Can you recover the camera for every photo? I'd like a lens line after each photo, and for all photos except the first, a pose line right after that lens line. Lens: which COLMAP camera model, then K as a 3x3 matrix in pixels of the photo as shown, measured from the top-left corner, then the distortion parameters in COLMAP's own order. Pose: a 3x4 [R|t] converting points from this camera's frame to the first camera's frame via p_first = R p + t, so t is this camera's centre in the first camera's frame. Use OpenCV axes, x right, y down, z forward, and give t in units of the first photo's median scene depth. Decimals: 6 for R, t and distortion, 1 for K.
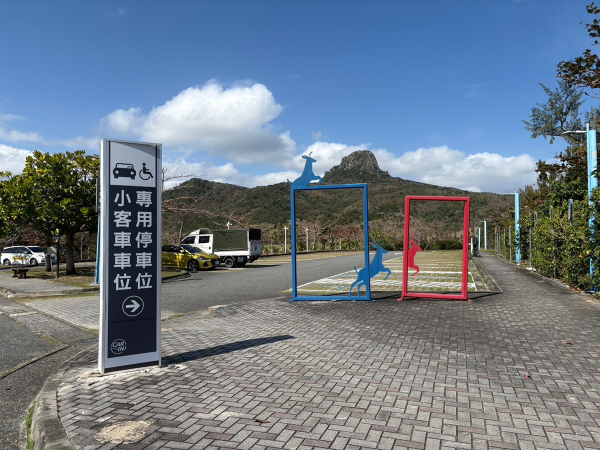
lens RADIAL K [[452.3, 0, 302.4], [0, 452.3, 227.3], [0, 0, 1]] dist [0.050225, -0.060796]
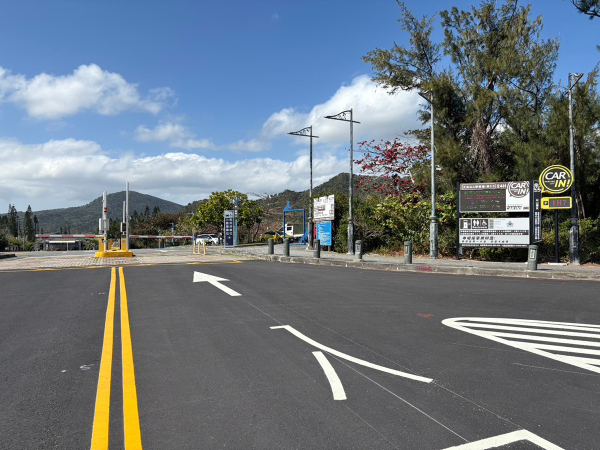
lens RADIAL K [[452.3, 0, 302.4], [0, 452.3, 227.3], [0, 0, 1]] dist [0.050225, -0.060796]
pose [[0.945799, -0.016586, -0.324330, 0.512171], [0.022578, 0.999637, 0.014721, -0.006187], [0.323968, -0.021245, 0.945830, -0.896546]]
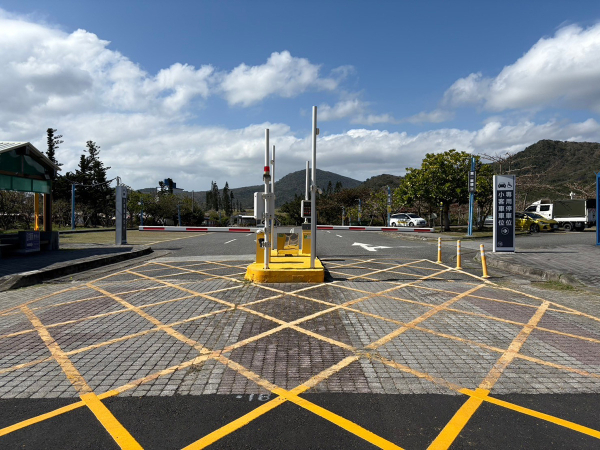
lens RADIAL K [[452.3, 0, 302.4], [0, 452.3, 227.3], [0, 0, 1]] dist [0.050225, -0.060796]
pose [[0.753528, 0.022804, -0.657020, 0.117048], [0.022120, 0.997953, 0.060007, -0.011620], [0.657043, -0.059750, 0.751481, -0.420350]]
